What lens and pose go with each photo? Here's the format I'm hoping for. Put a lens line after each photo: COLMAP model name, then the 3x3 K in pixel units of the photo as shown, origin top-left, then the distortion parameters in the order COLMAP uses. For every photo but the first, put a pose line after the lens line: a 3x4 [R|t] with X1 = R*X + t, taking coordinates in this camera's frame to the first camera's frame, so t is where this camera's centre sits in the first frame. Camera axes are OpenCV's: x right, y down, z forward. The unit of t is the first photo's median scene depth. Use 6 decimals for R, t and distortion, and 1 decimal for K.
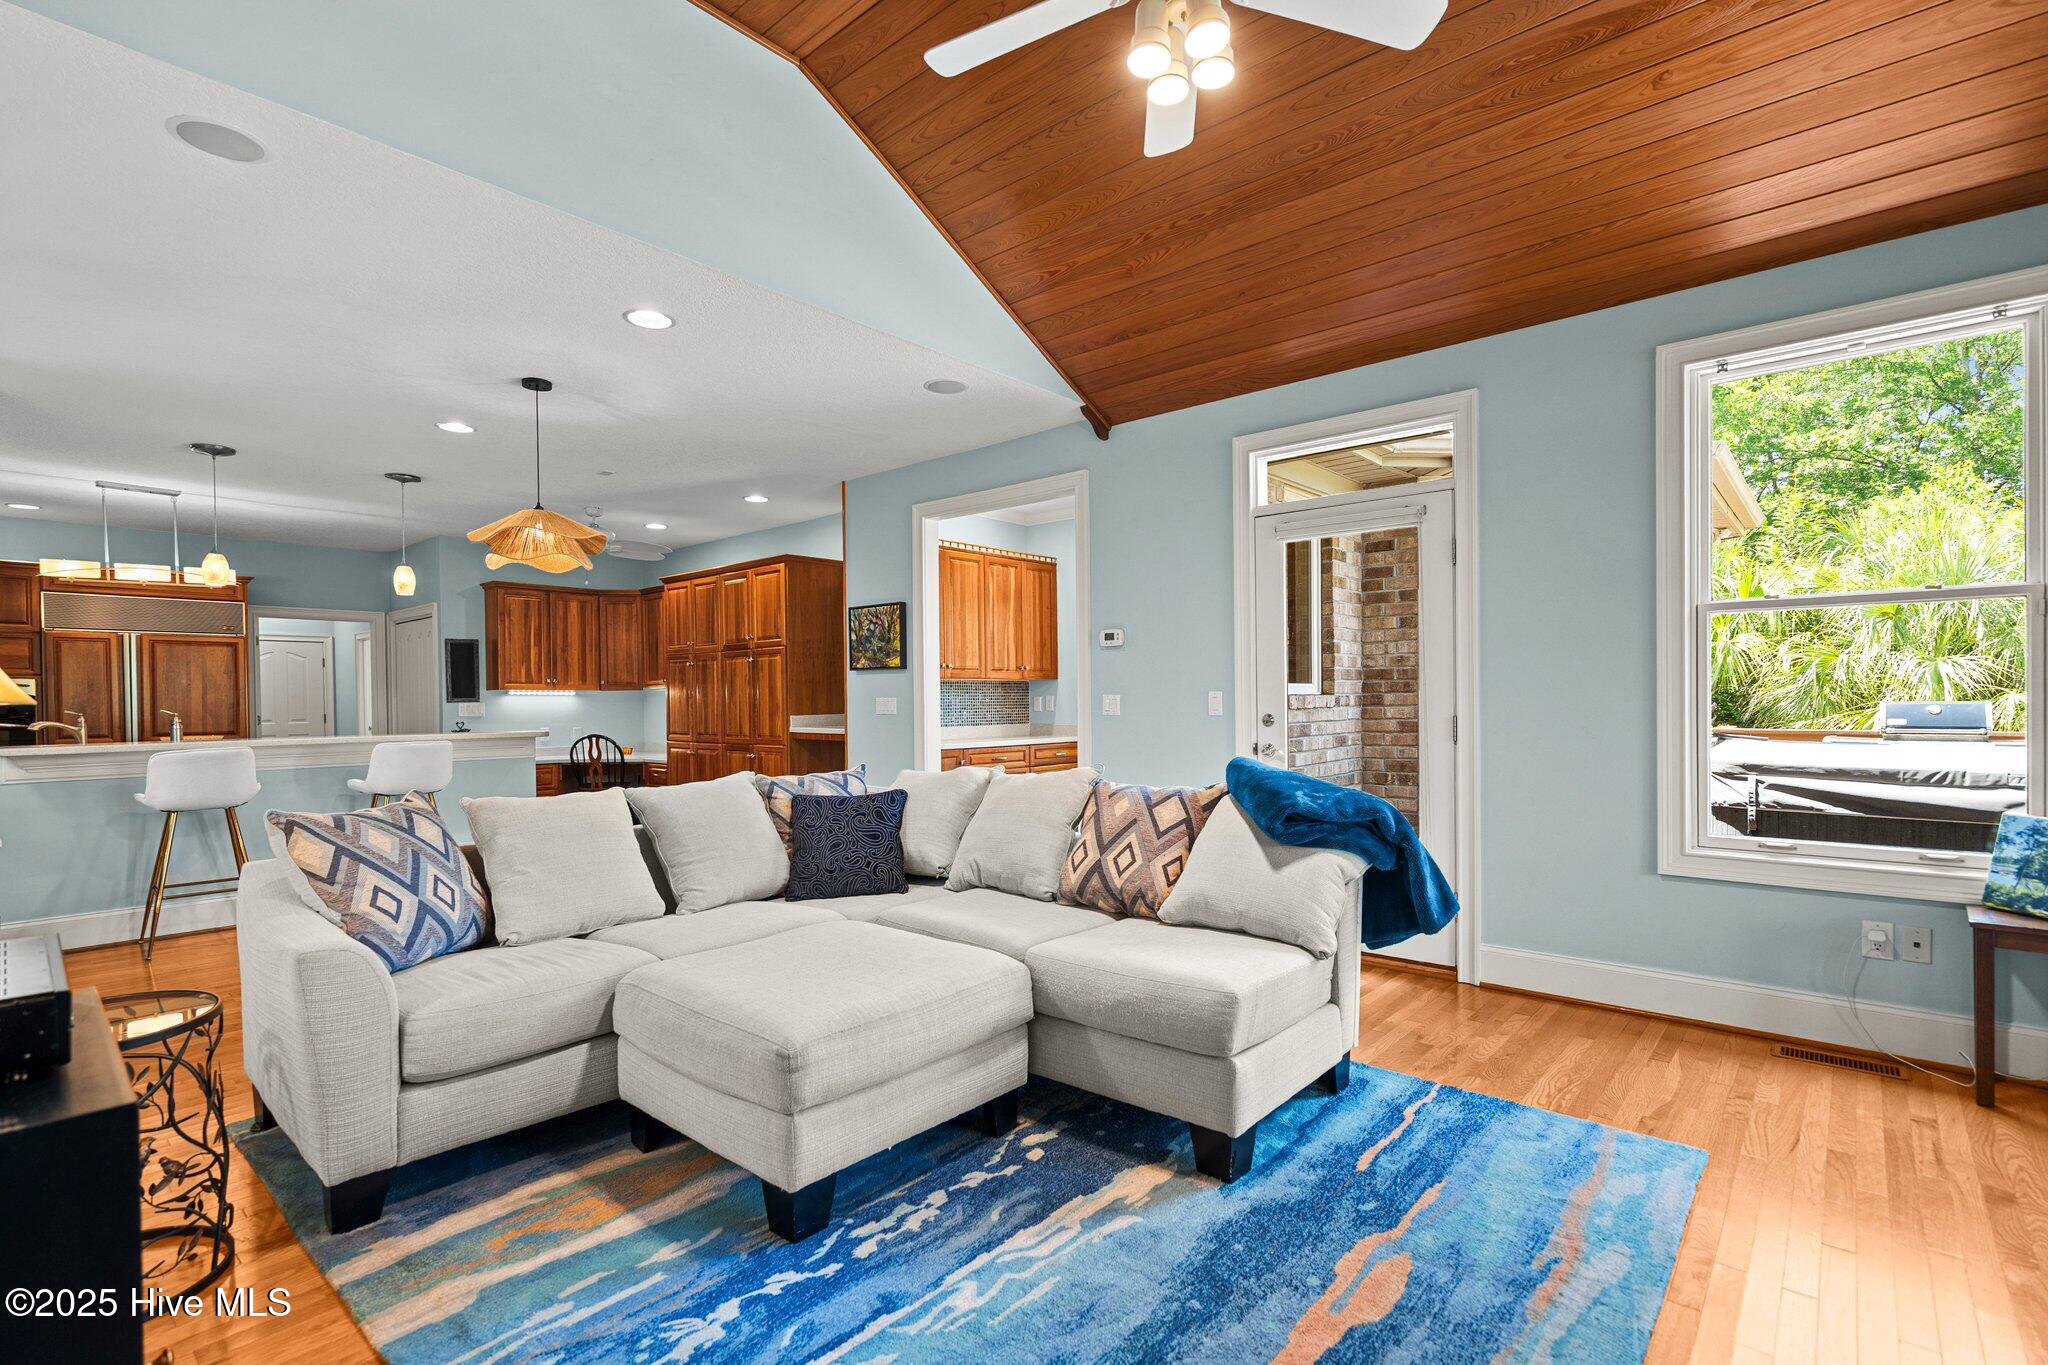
lens RADIAL K [[951.1, 0, 1013.9], [0, 951.1, 690.0], [0, 0, 1]] dist [-0.000070, 0.000313]
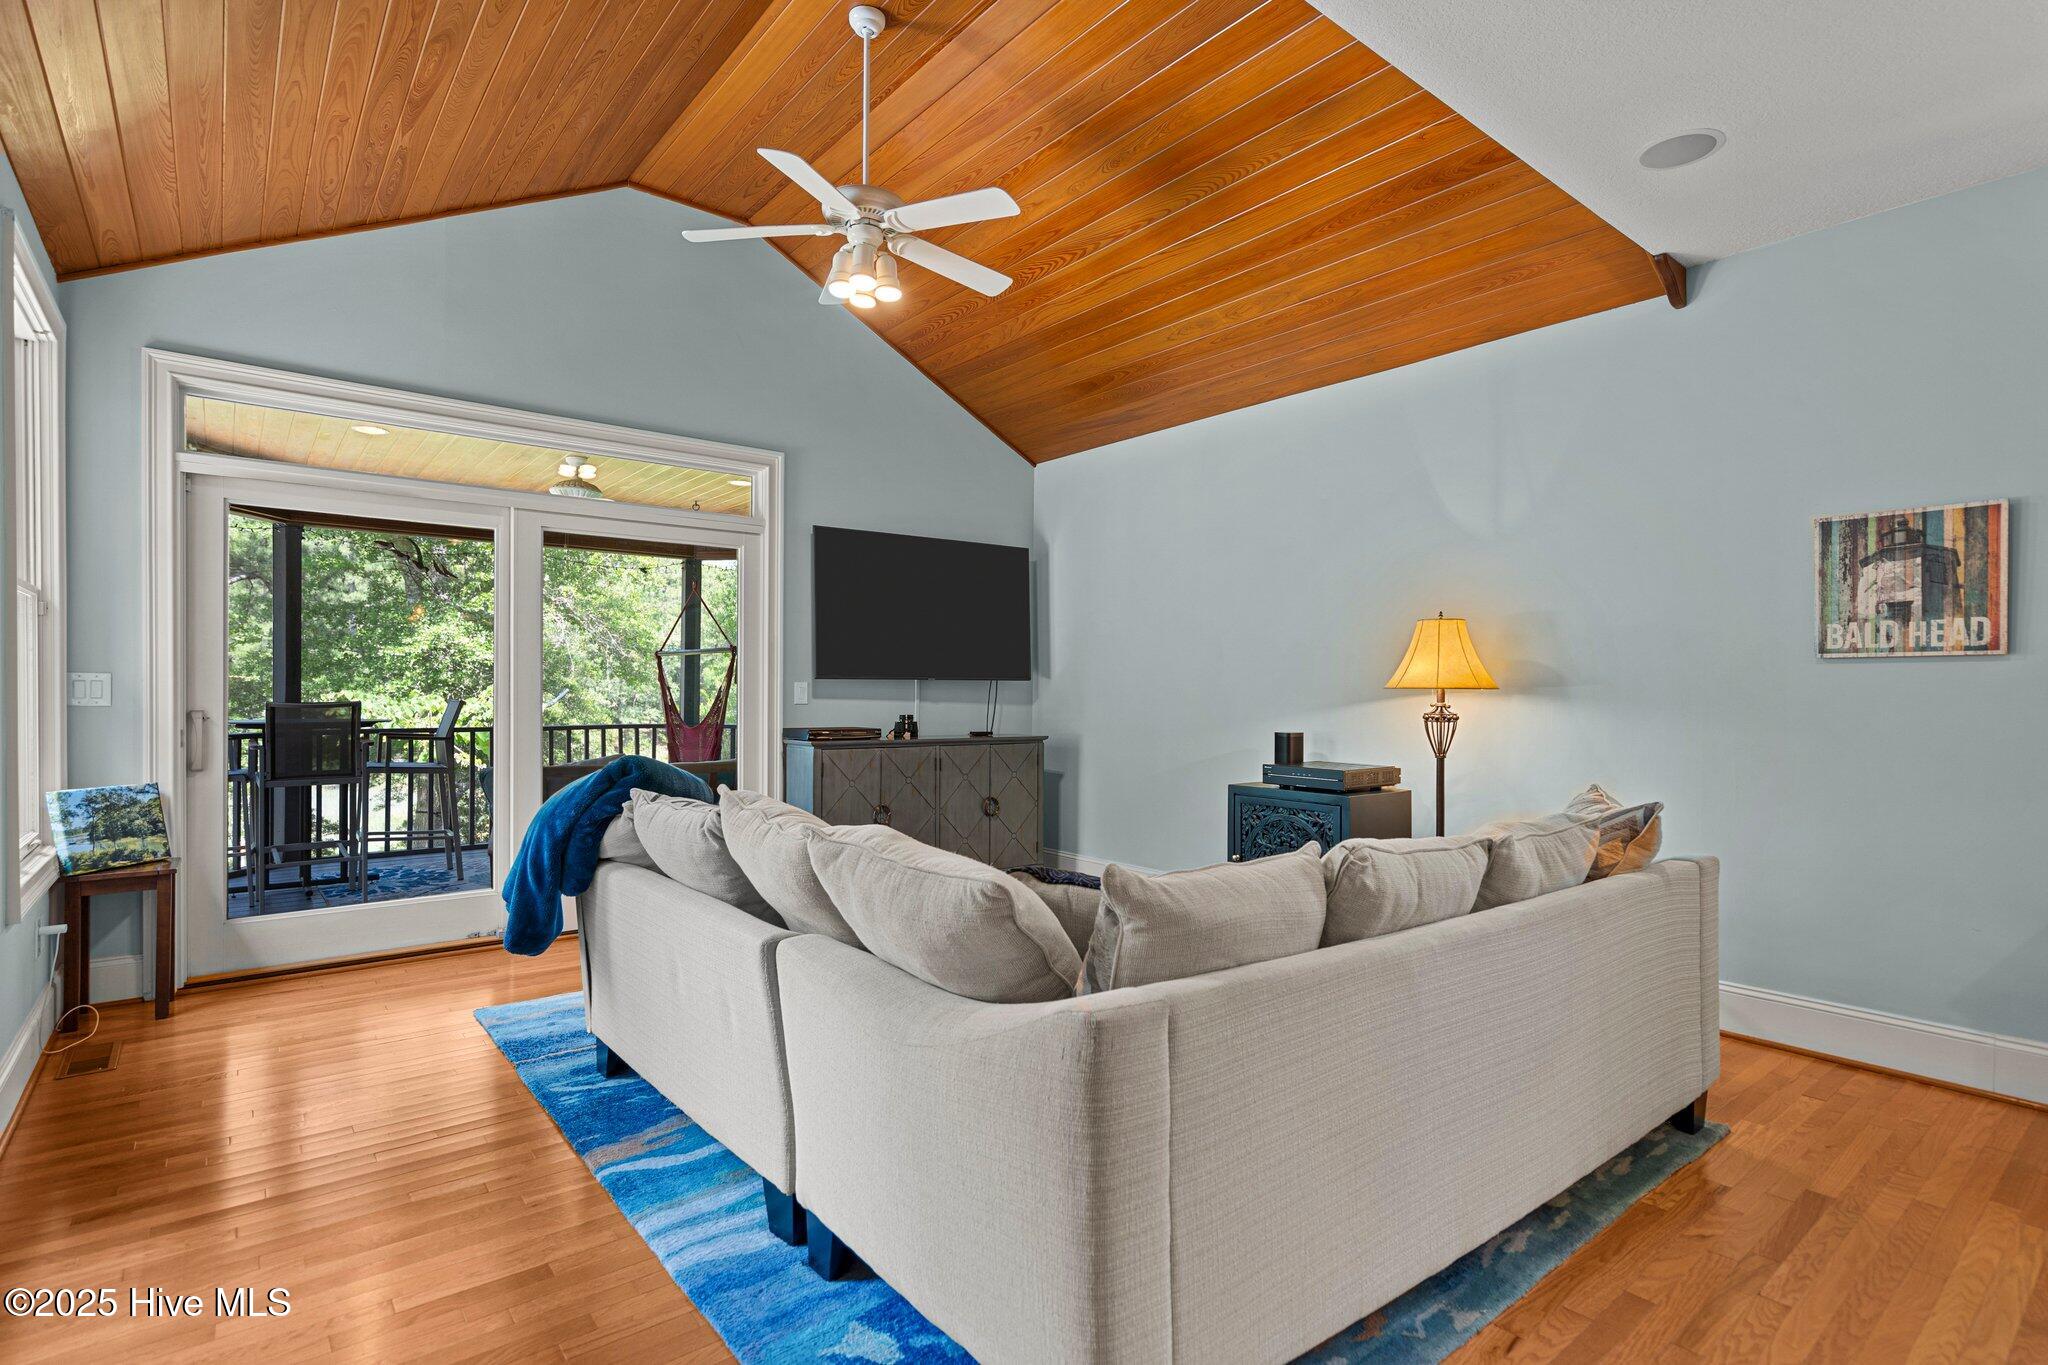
lens RADIAL K [[990.2, 0, 1024.0], [0, 990.2, 682.5], [0, 0, 1]] dist [-0.001070, -0.000072]
pose [[-0.985854, 0.003639, 0.167567, -0.280623], [0.000303, 0.999801, -0.019934, 0.025364], [-0.167606, -0.019601, -0.985659, 2.016792]]
